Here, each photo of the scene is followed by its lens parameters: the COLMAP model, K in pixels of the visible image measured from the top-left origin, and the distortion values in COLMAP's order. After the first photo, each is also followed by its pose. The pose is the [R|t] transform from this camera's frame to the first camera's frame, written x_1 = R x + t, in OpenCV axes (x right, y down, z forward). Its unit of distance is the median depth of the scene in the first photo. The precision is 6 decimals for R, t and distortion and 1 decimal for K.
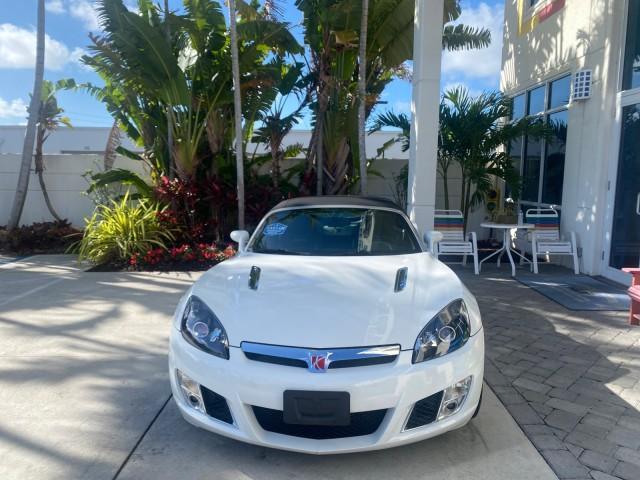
lens RADIAL K [[490.9, 0, 320.0], [0, 490.9, 238.1], [0, 0, 1]] dist [0.038983, -0.049139]
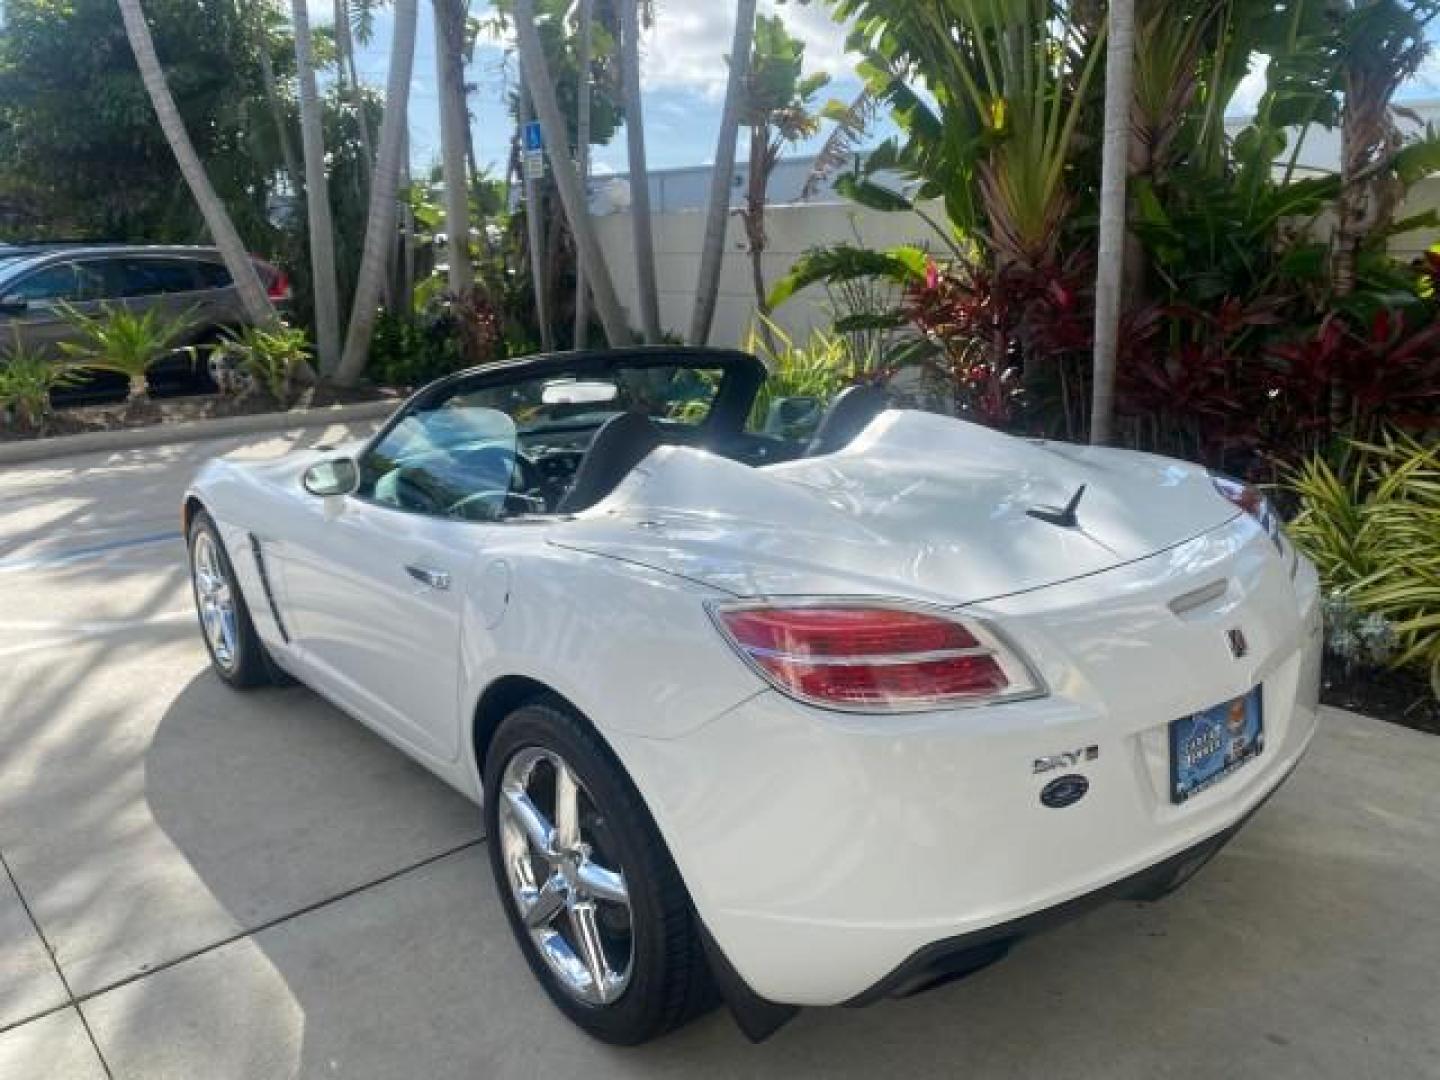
lens RADIAL K [[1104.5, 0, 720.1], [0, 1104.5, 532.3], [0, 0, 1]] dist [0.038983, -0.049139]
pose [[0.667603, 0.168412, -0.725220, 0.145238], [-0.078987, 0.984604, 0.155935, -0.048016], [0.740316, -0.046820, 0.670627, 0.372225]]
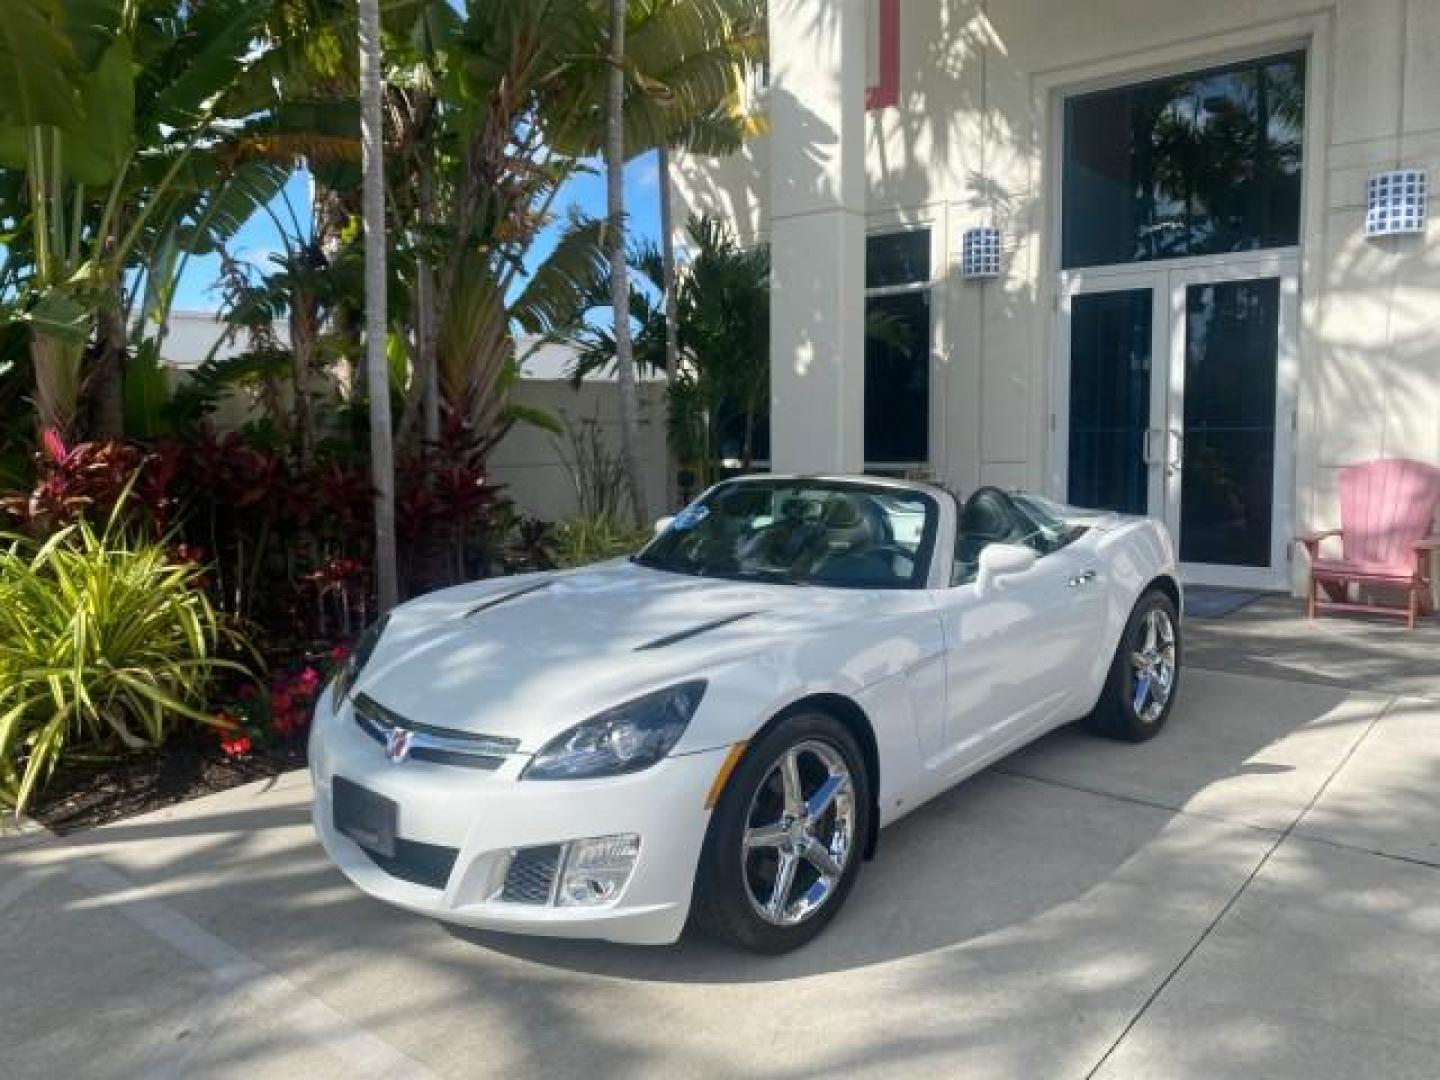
lens RADIAL K [[1104.5, 0, 715.8], [0, 1104.5, 534.5], [0, 0, 1]] dist [0.038983, -0.049139]
pose [[0.637976, -0.098913, 0.763677, -0.524192], [0.120577, 0.992315, 0.027796, -0.040356], [-0.760558, 0.074349, 0.645000, 0.314857]]
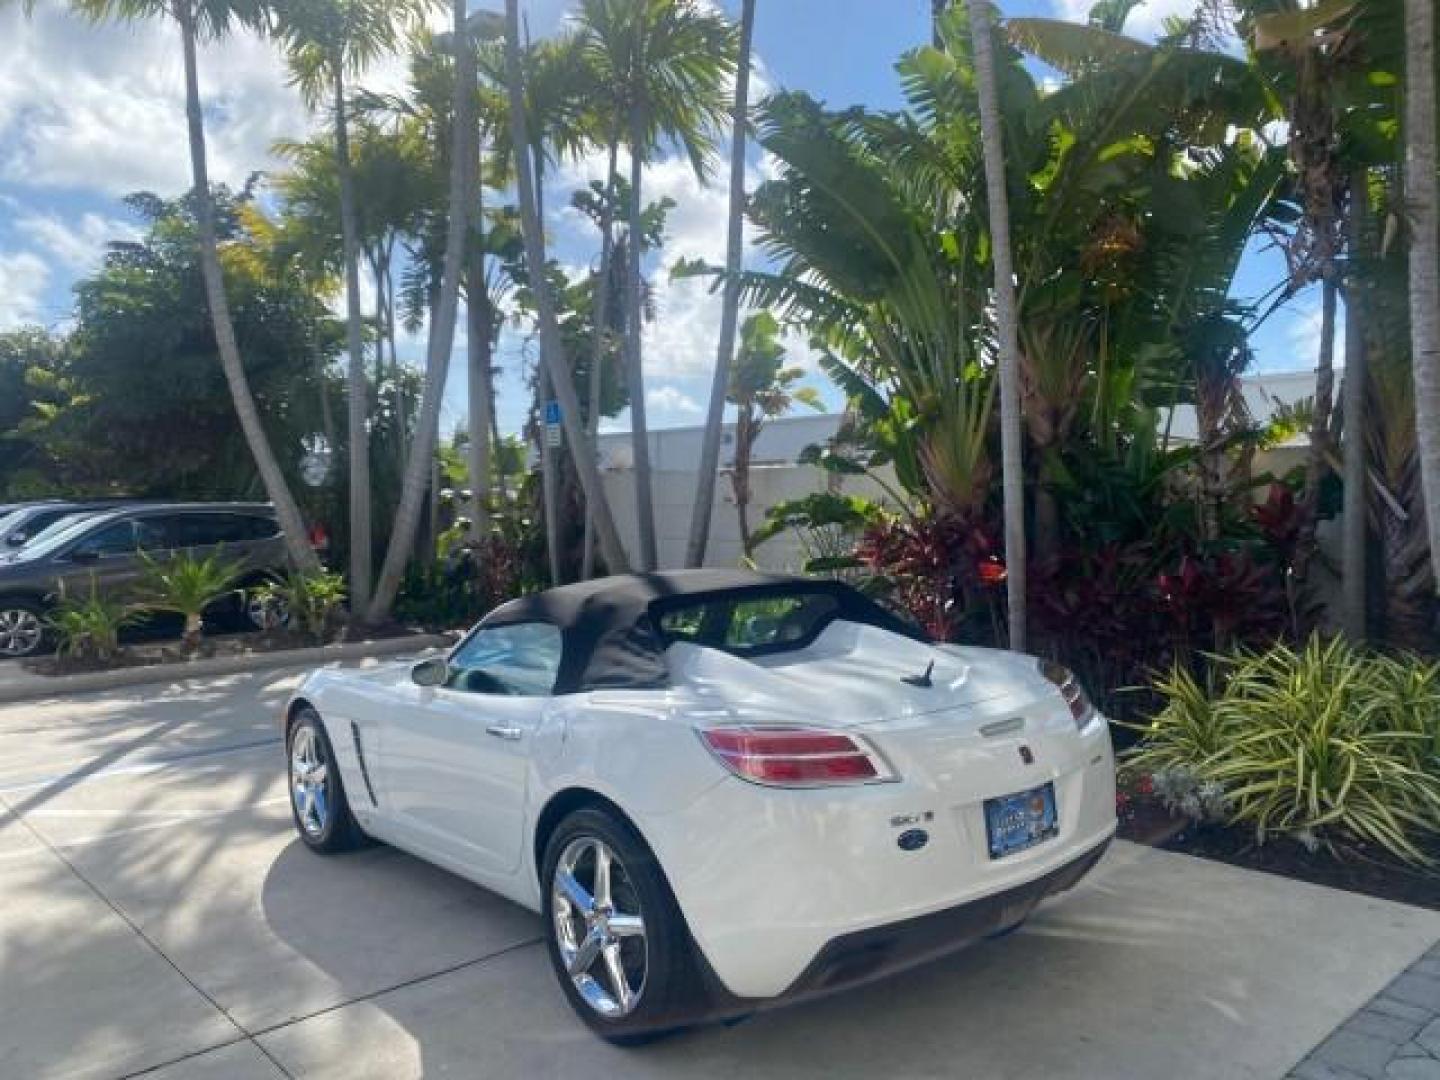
lens RADIAL K [[1104.5, 0, 720.1], [0, 1104.5, 528.0], [0, 0, 1]] dist [0.038983, -0.049139]
pose [[0.671993, 0.000575, -0.740557, 0.243118], [-0.072955, 0.995187, -0.065428, -0.042348], [0.736955, 0.097995, 0.668801, 0.289239]]
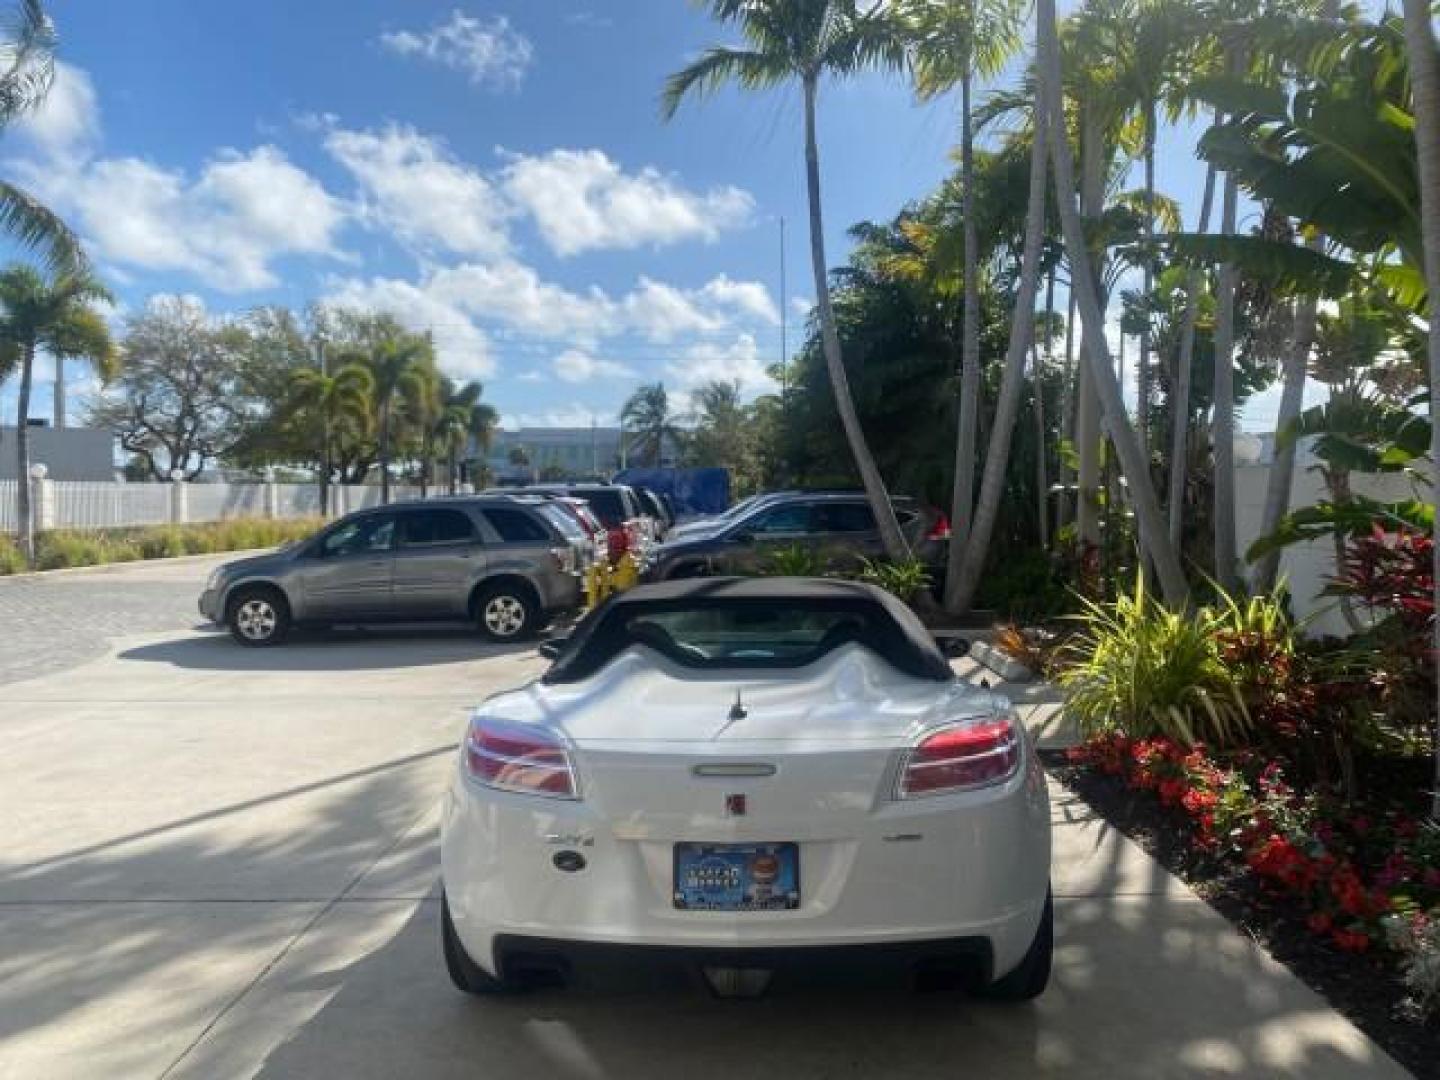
lens RADIAL K [[1104.5, 0, 725.0], [0, 1104.5, 534.9], [0, 0, 1]] dist [0.038983, -0.049139]
pose [[0.006766, 0.027470, -0.999600, 0.347685], [-0.126535, 0.991611, 0.026394, -0.080568], [0.991939, 0.126306, 0.010185, 0.560414]]
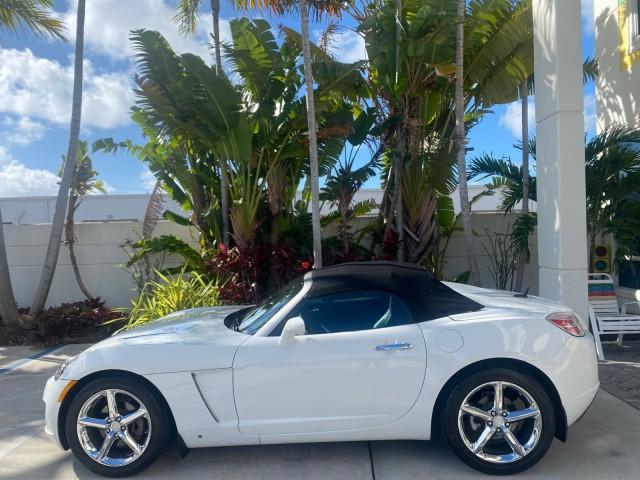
lens RADIAL K [[490.9, 0, 320.3], [0, 490.9, 238.8], [0, 0, 1]] dist [0.038983, -0.049139]
pose [[0.999242, -0.035417, -0.016164, -0.127220], [0.033189, 0.991988, -0.121892, -0.024688], [0.020351, 0.121263, 0.992412, 0.165772]]
